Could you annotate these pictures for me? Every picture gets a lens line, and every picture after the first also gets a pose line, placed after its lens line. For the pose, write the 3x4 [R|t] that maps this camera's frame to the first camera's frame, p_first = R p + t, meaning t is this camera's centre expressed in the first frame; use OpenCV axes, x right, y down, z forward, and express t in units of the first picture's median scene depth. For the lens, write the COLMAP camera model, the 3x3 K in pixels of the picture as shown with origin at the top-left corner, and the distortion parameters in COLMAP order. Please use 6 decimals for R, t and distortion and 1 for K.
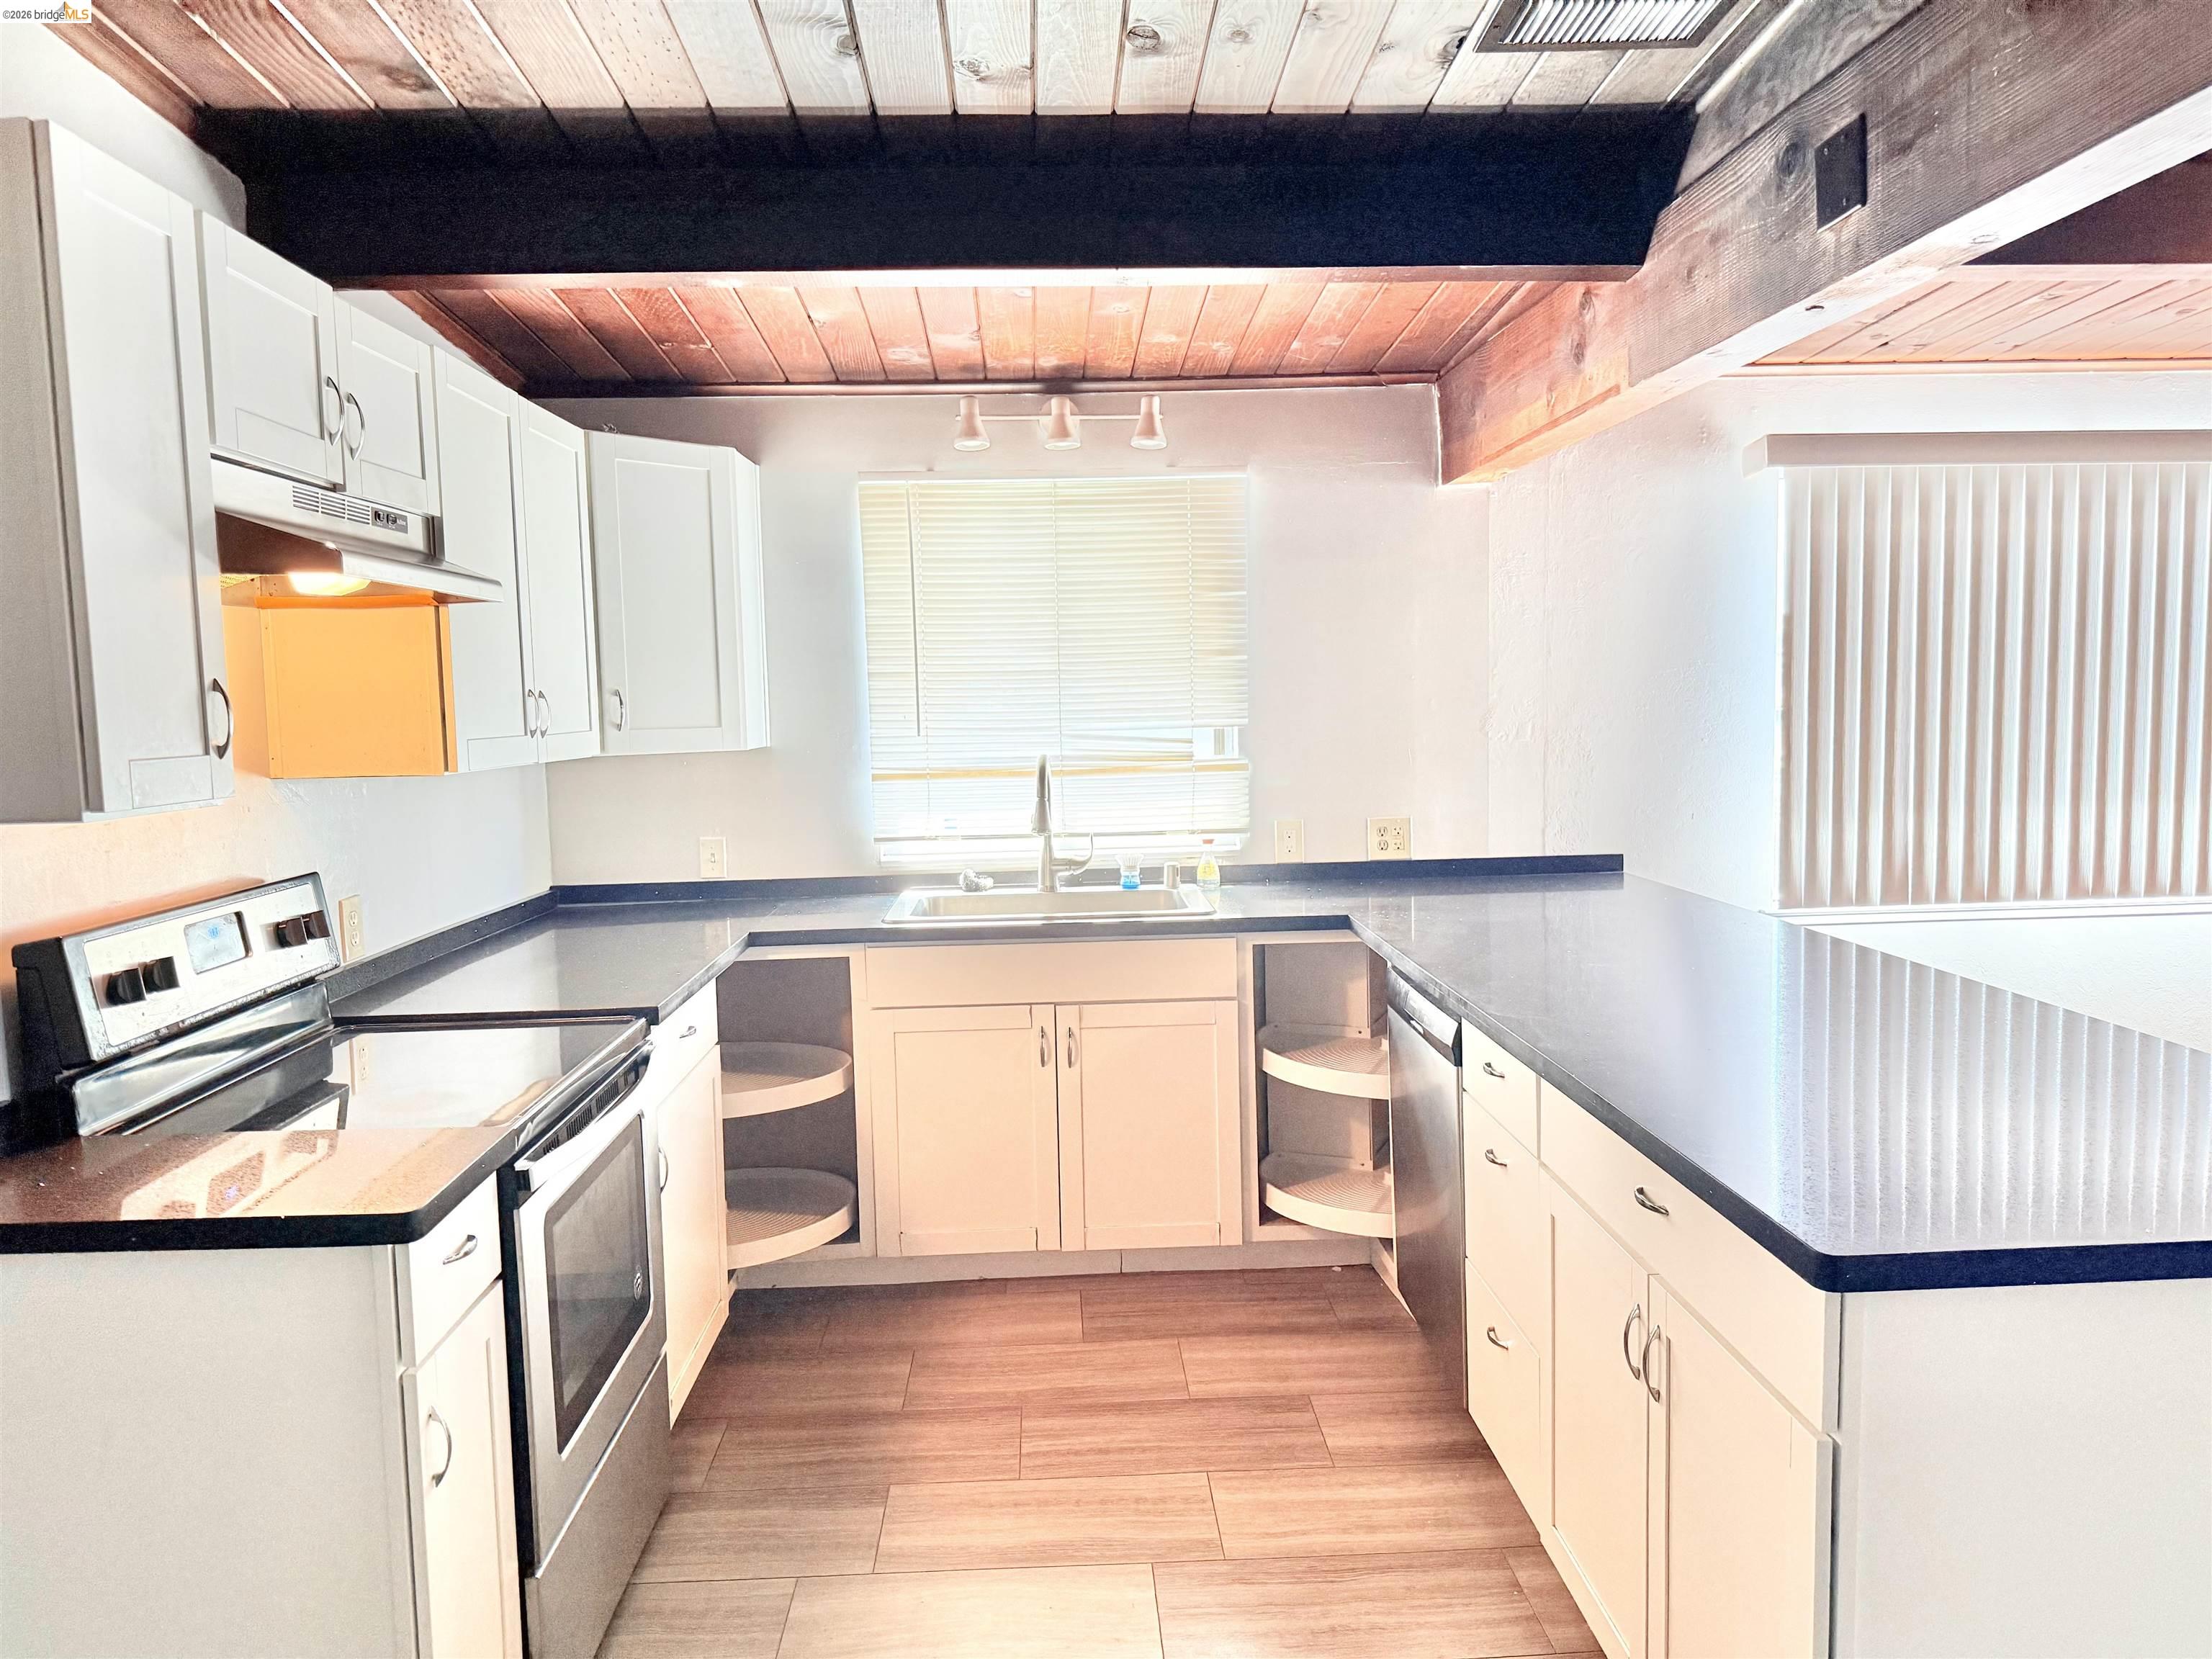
lens RADIAL K [[1546.9, 0, 1092.6], [0, 1546.9, 829.5], [0, 0, 1]] dist [0.027845, -0.040192]
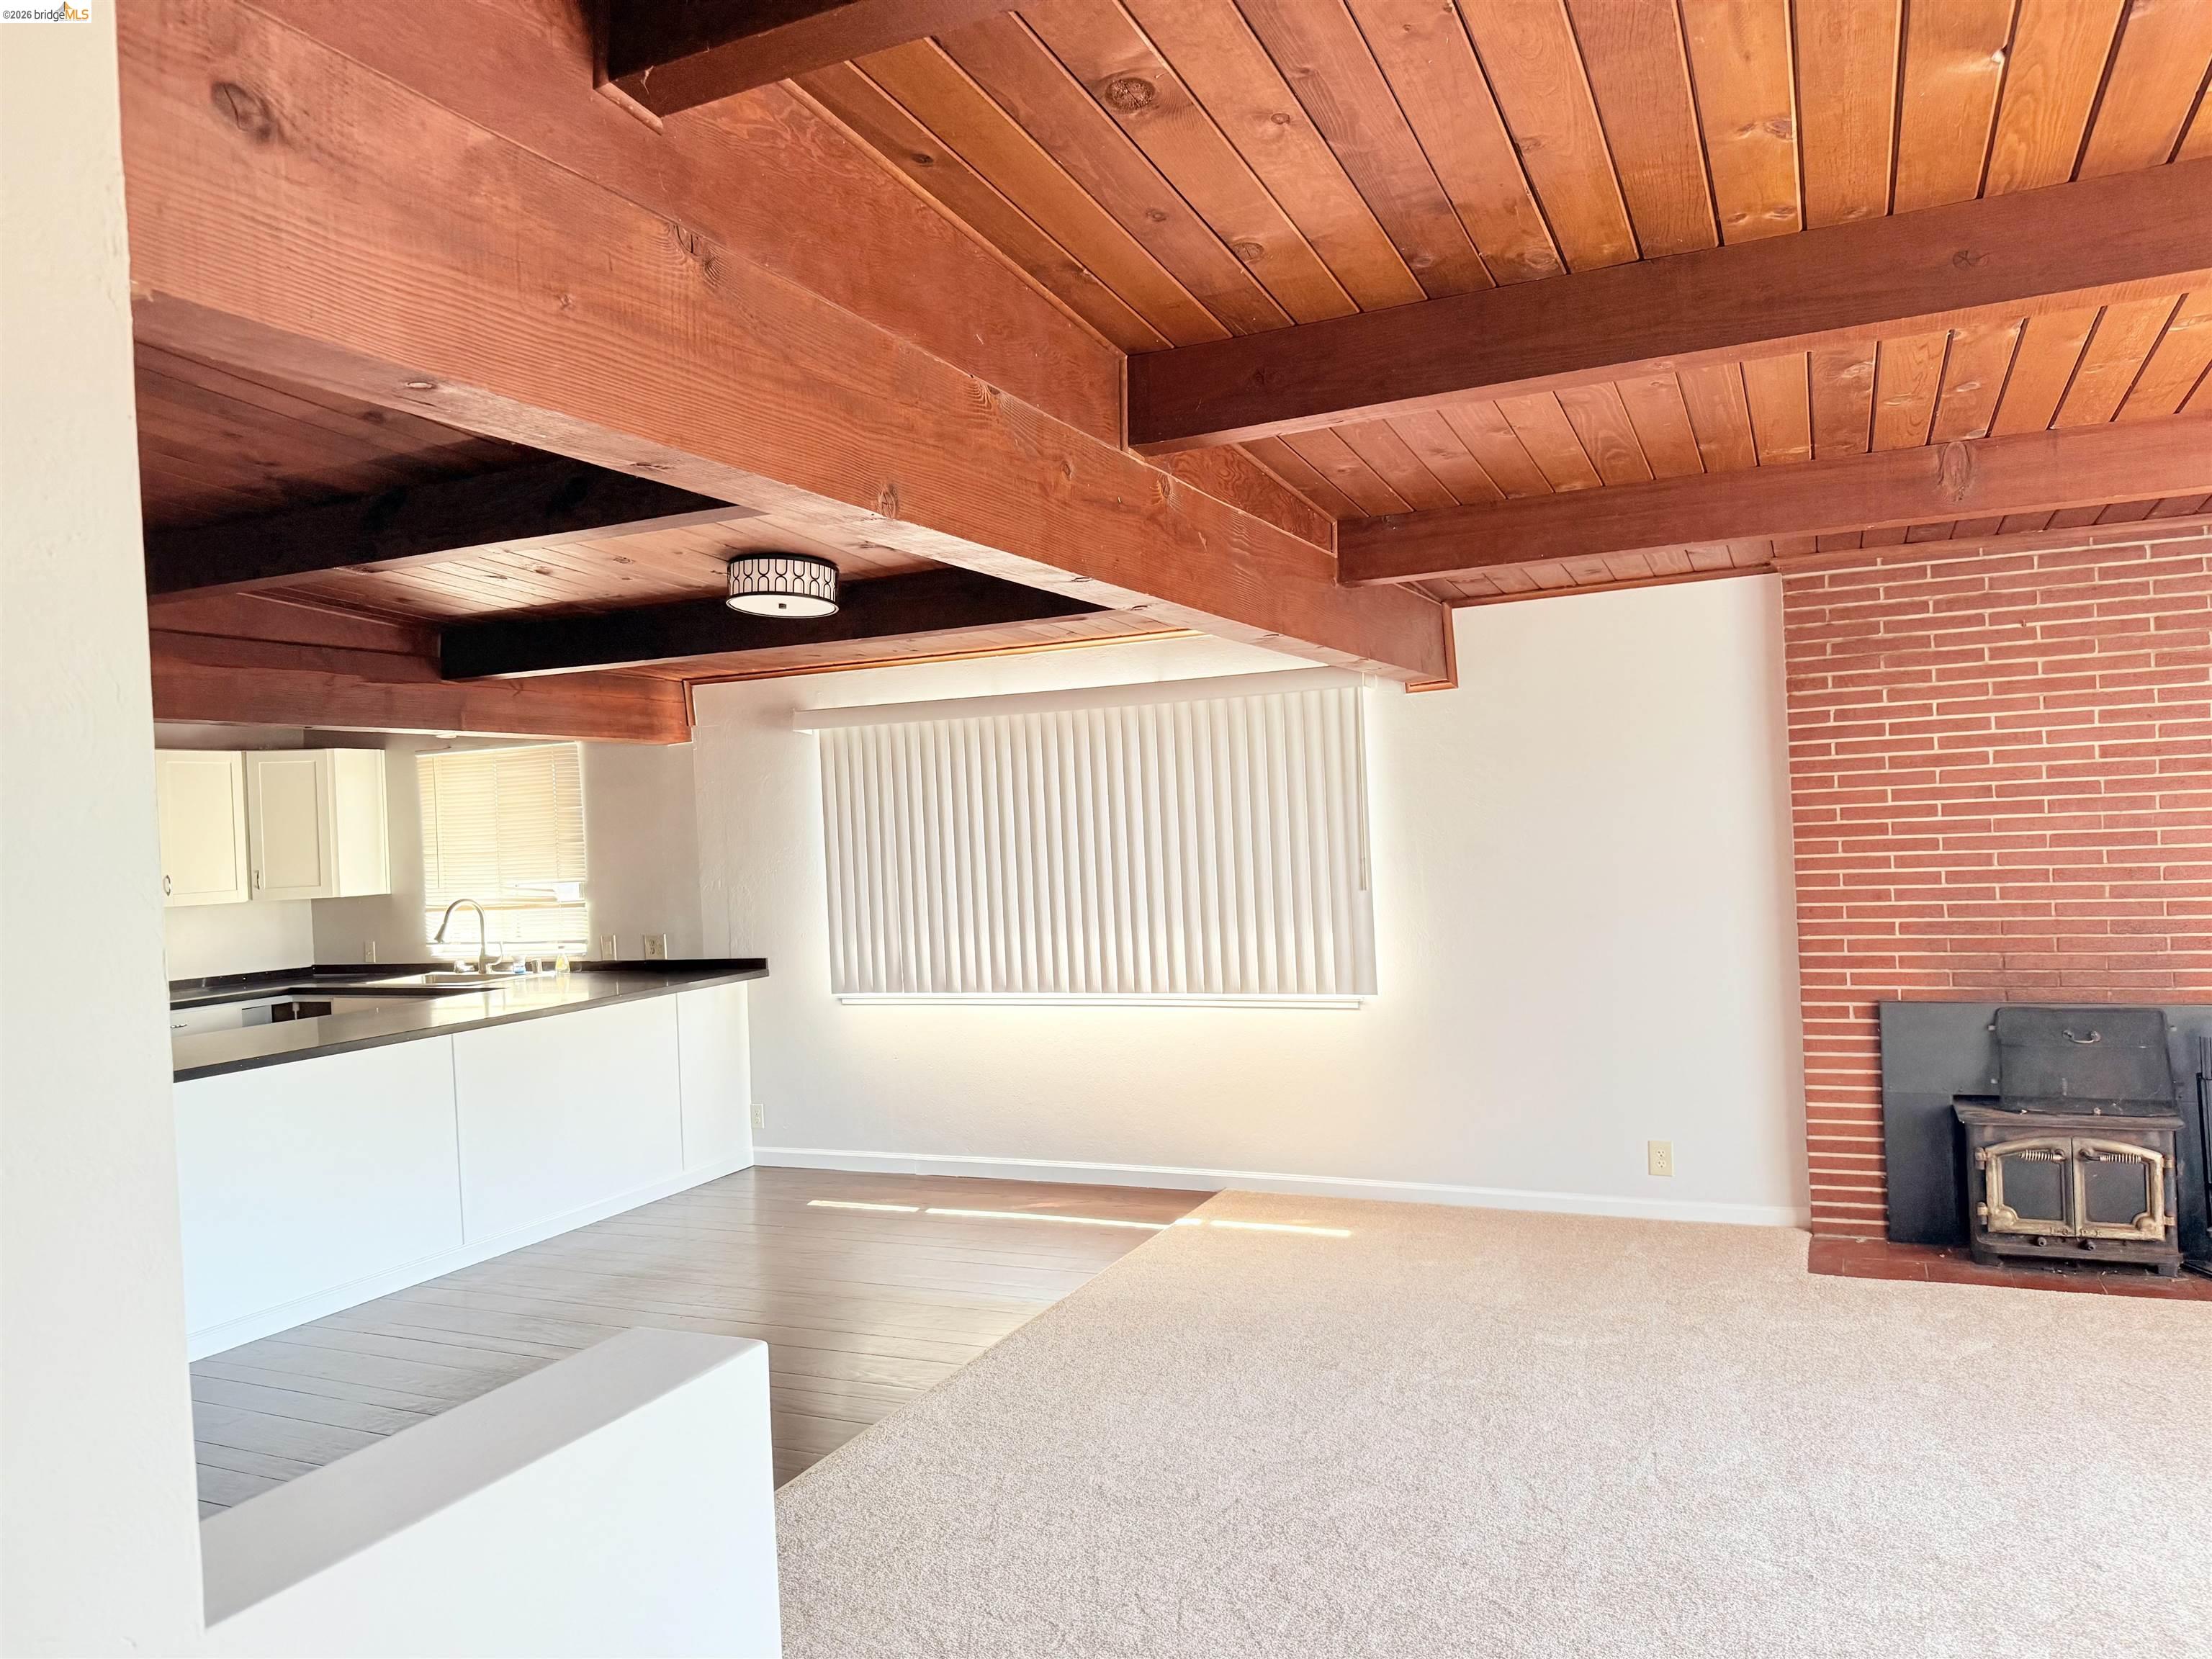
lens RADIAL K [[1546.9, 0, 1124.4], [0, 1546.9, 826.6], [0, 0, 1]] dist [0.027845, -0.040192]
pose [[0.895546, -0.021957, -0.444427, 1.937888], [-0.011648, 0.997283, -0.072743, -0.011016], [0.444817, 0.070321, 0.892857, -0.411381]]
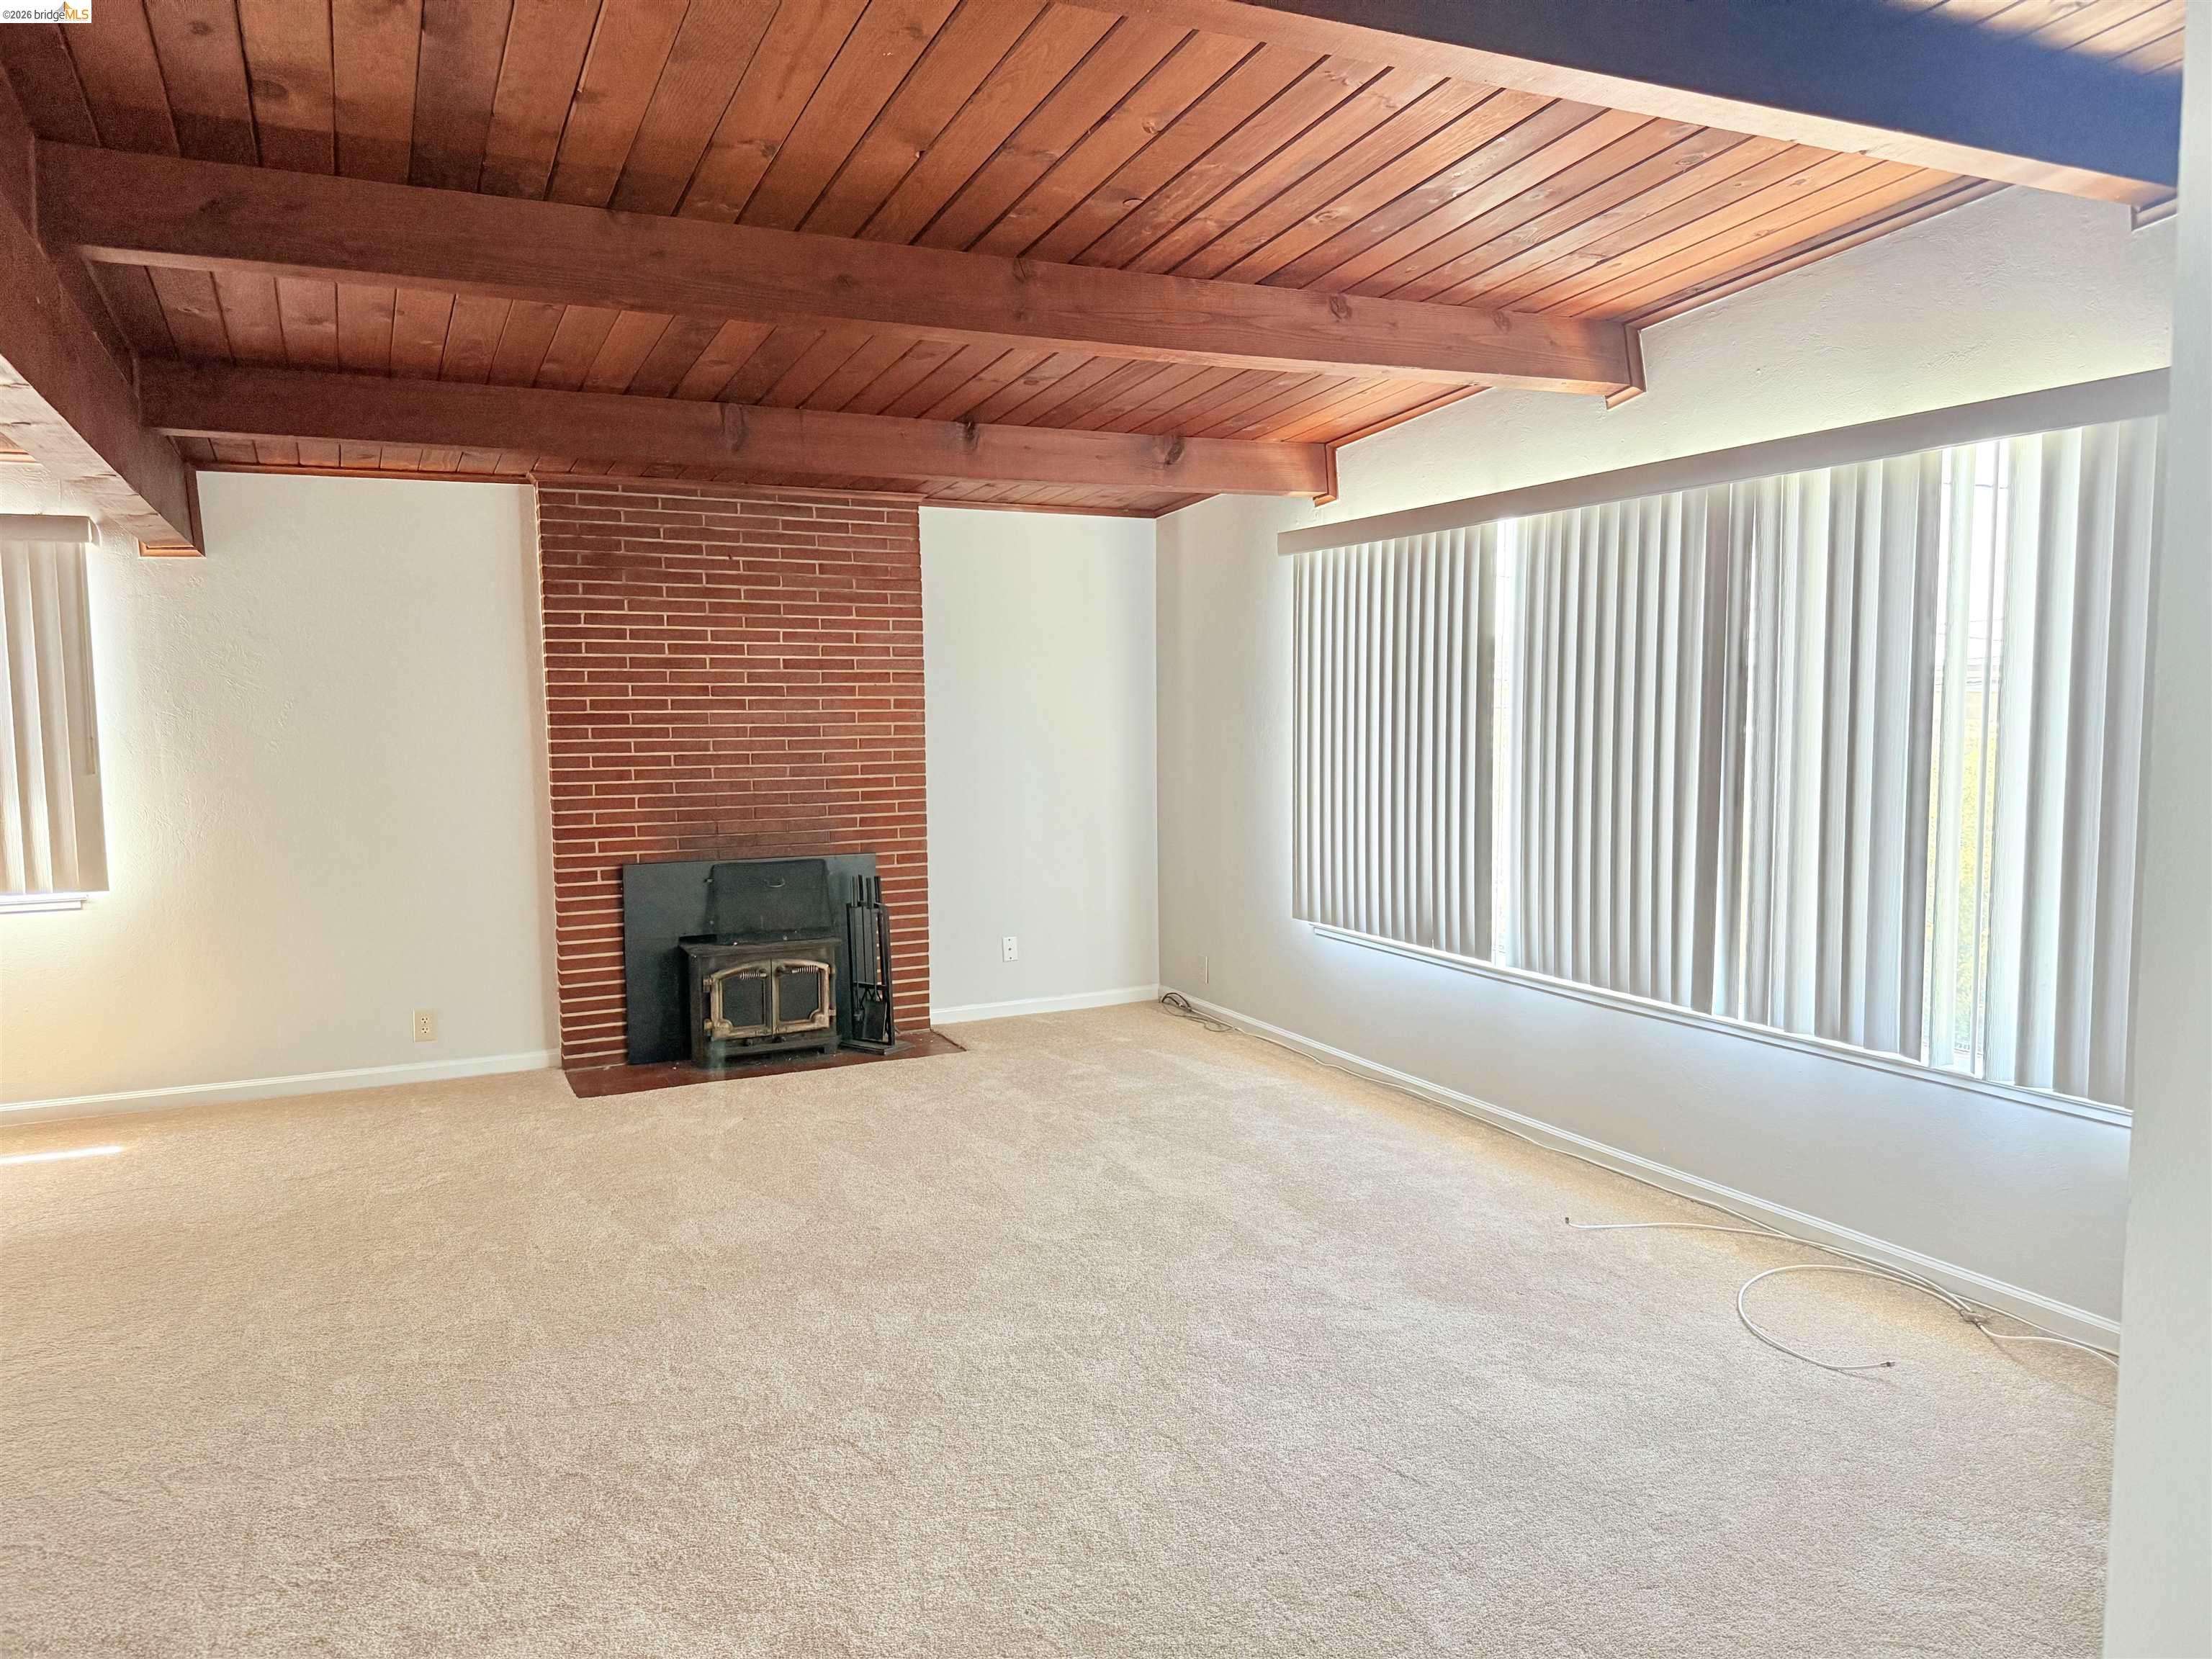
lens RADIAL K [[1546.9, 0, 1096.7], [0, 1546.9, 831.4], [0, 0, 1]] dist [0.027845, -0.040192]
pose [[0.912601, -0.022462, 0.408234, 1.674239], [0.027085, 0.999618, -0.005546, 0.028540], [-0.407954, 0.016118, 0.912860, -0.584681]]
